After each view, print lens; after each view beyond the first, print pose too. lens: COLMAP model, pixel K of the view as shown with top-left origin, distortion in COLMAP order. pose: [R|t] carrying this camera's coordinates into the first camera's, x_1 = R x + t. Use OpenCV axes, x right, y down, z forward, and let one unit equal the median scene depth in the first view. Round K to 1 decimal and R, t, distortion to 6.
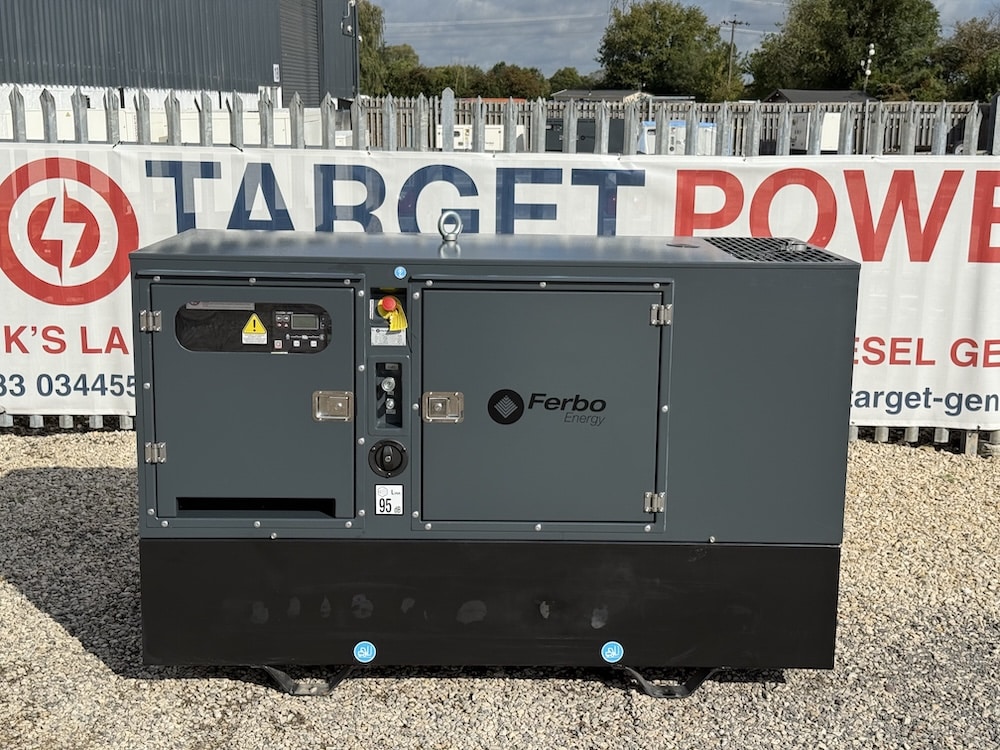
lens RADIAL K [[1389.8, 0, 515.6], [0, 1389.8, 380.4], [0, 0, 1]] dist [0.114244, 0.000000]
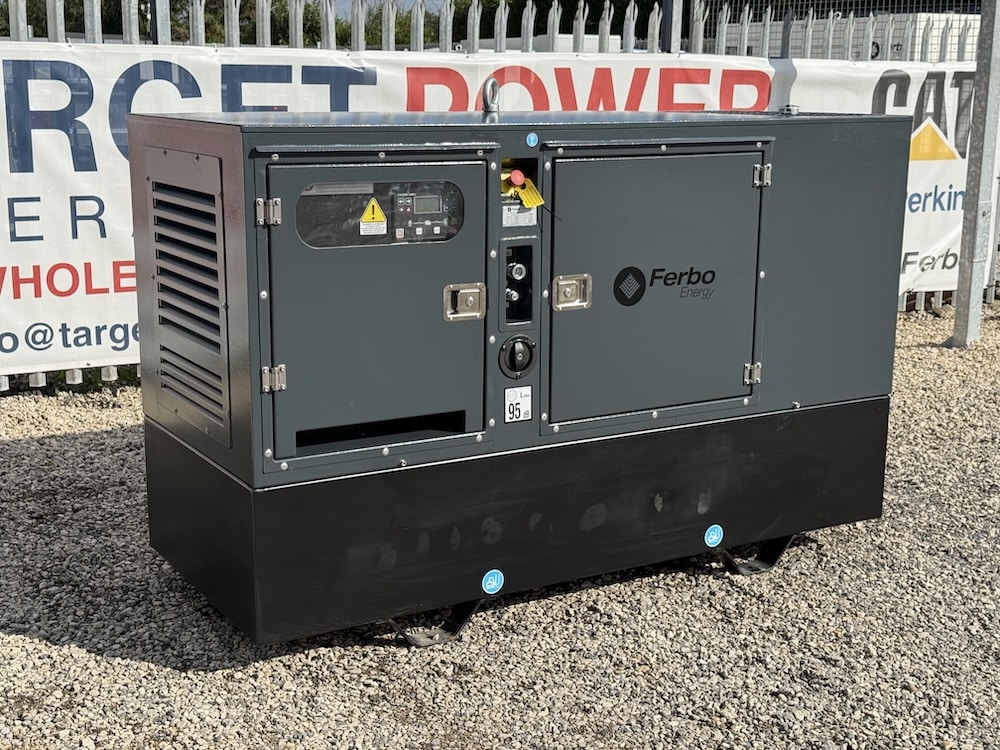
lens RADIAL K [[1389.8, 0, 498.3], [0, 1389.8, 380.9], [0, 0, 1]] dist [0.114244, 0.000000]
pose [[0.871031, -0.114001, 0.477817, -0.512395], [0.098581, 0.993477, 0.057323, 0.019309], [-0.481235, -0.002826, 0.876587, 0.233519]]
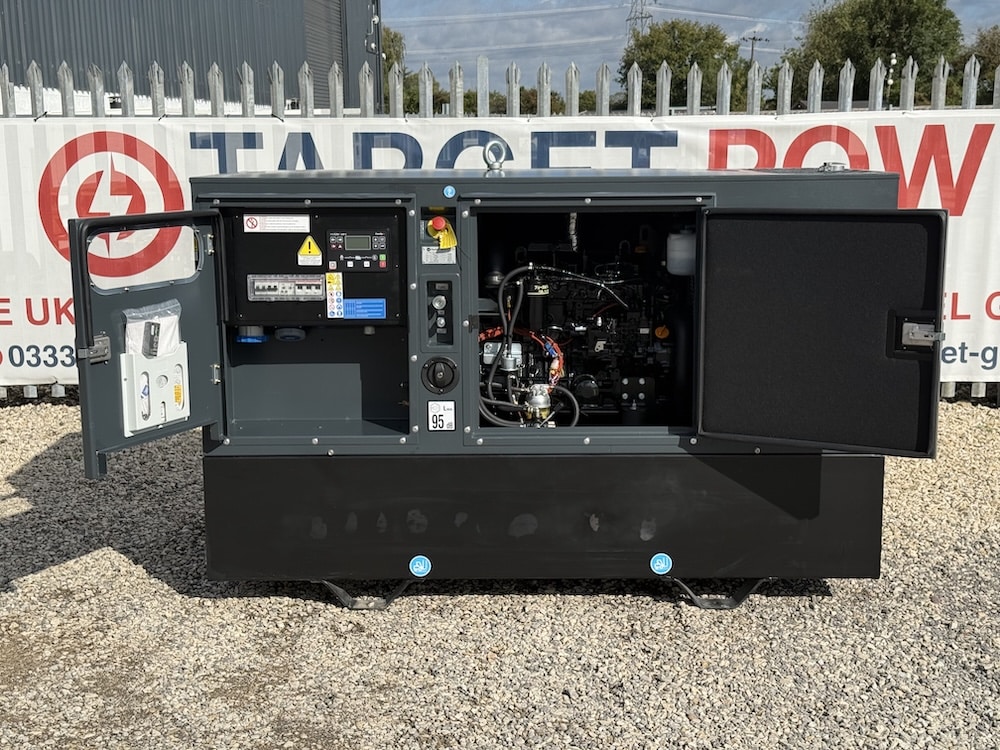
lens RADIAL K [[1389.8, 0, 506.5], [0, 1389.8, 378.7], [0, 0, 1]] dist [0.114244, 0.000000]
pose [[0.999561, -0.017325, -0.024028, -0.017509], [0.016878, 0.999683, -0.018695, 0.077239], [0.024344, 0.018281, 0.999536, -0.026737]]
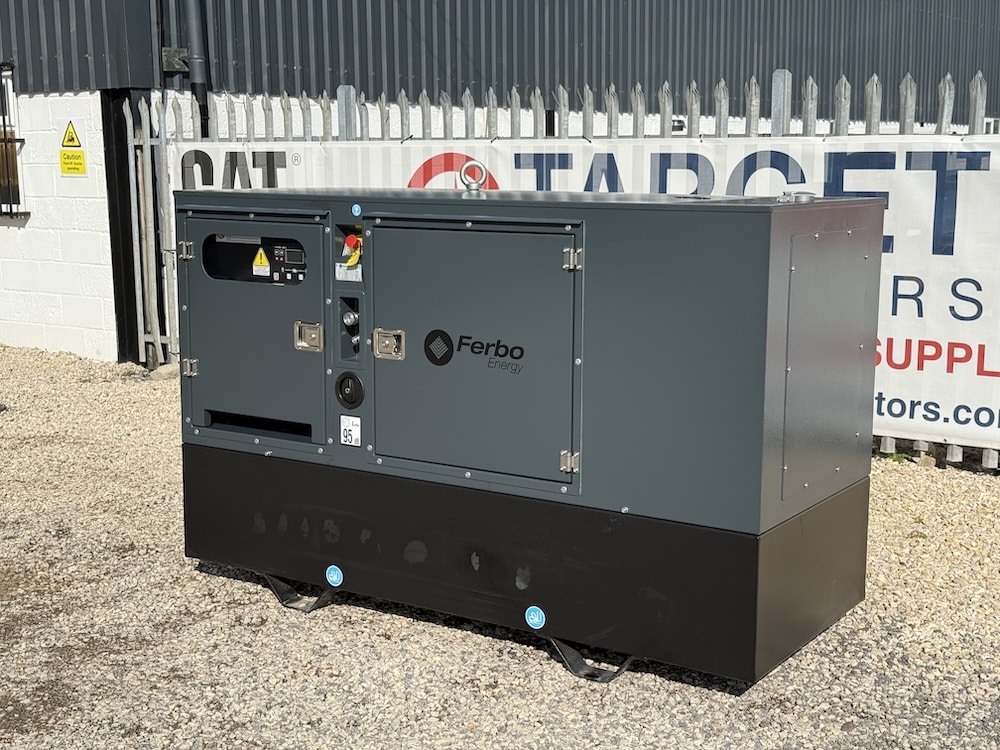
lens RADIAL K [[1389.8, 0, 513.1], [0, 1389.8, 373.3], [0, 0, 1]] dist [0.114244, 0.000000]
pose [[0.826050, 0.074684, -0.558626, 0.580372], [-0.098675, 0.995036, -0.012884, 0.043789], [0.554891, 0.065766, 0.829319, 0.197755]]
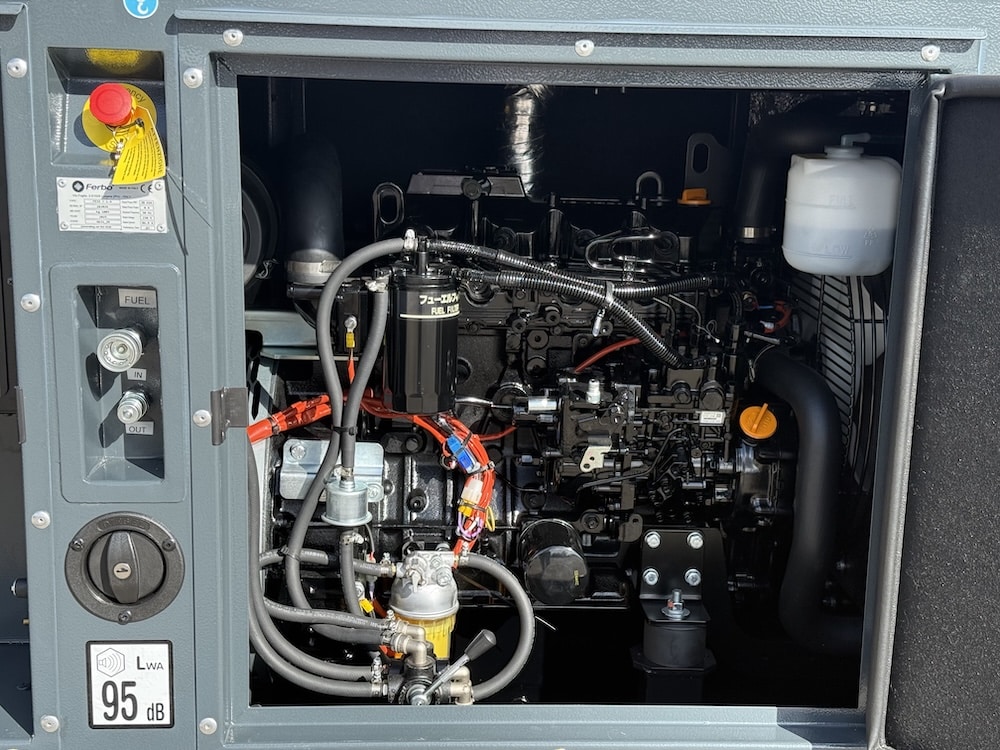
lens RADIAL K [[1389.8, 0, 500.8], [0, 1389.8, 378.0], [0, 0, 1]] dist [0.114244, 0.000000]
pose [[0.999542, 0.000984, 0.030252, -0.009656], [-0.002057, 0.999368, 0.035481, -0.002786], [-0.030198, -0.035527, 0.998912, 0.642204]]
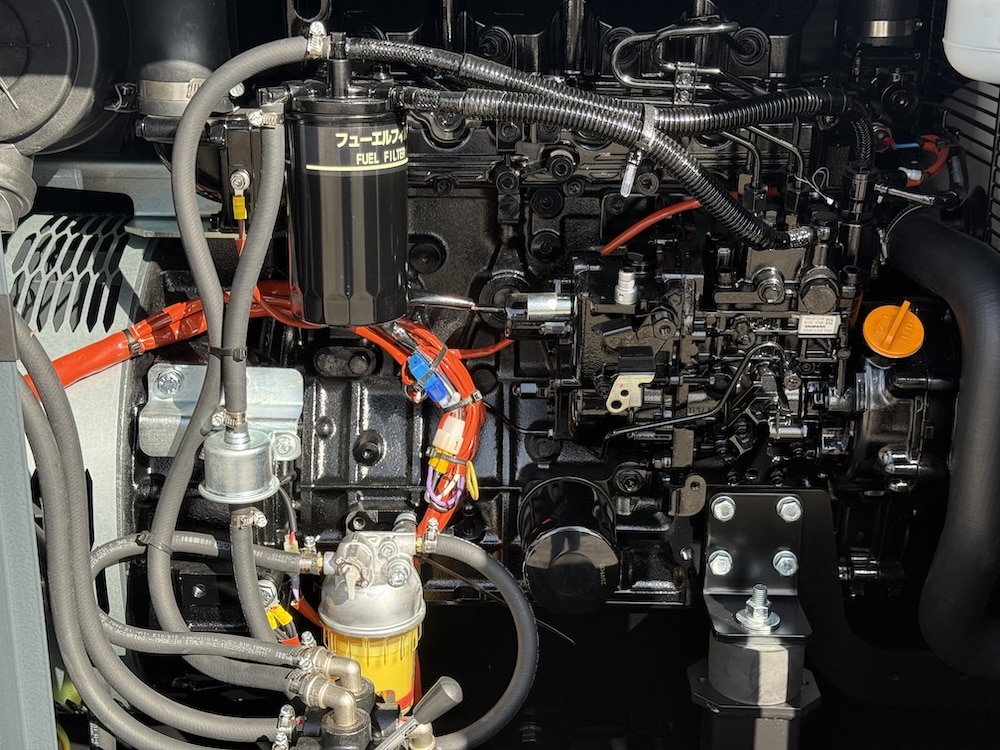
lens RADIAL K [[1389.8, 0, 502.6], [0, 1389.8, 378.2], [0, 0, 1]] dist [0.114244, 0.000000]
pose [[0.999397, -0.006711, -0.034069, 0.014823], [0.011279, 0.990684, 0.135715, -0.002629], [0.032841, -0.136018, 0.990162, 0.787702]]
